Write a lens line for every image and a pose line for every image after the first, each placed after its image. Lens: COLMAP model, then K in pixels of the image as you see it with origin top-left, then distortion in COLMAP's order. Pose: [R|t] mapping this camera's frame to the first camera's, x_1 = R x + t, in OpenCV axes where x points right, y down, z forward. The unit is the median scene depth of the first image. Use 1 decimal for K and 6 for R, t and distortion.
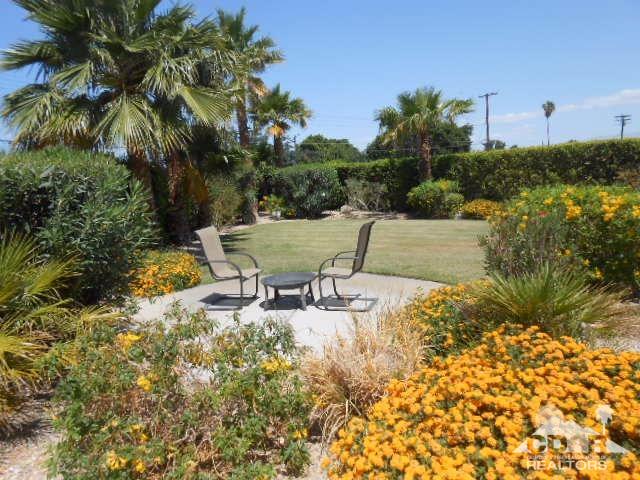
lens RADIAL K [[496.9, 0, 320.1], [0, 496.9, 236.9], [0, 0, 1]] dist [0.004452, 0.003384]
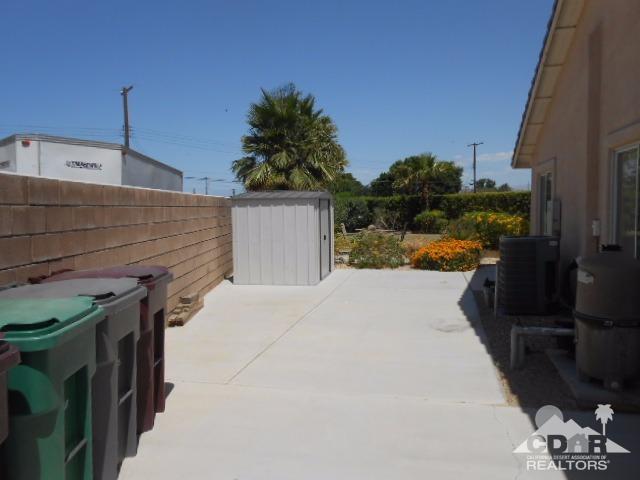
lens RADIAL K [[496.9, 0, 320.3], [0, 496.9, 241.3], [0, 0, 1]] dist [0.004452, 0.003384]
pose [[0.999287, 0.035947, 0.011580, -0.133218], [-0.035305, 0.998047, -0.051537, 0.076313], [-0.013410, 0.051091, 0.998604, -0.561560]]
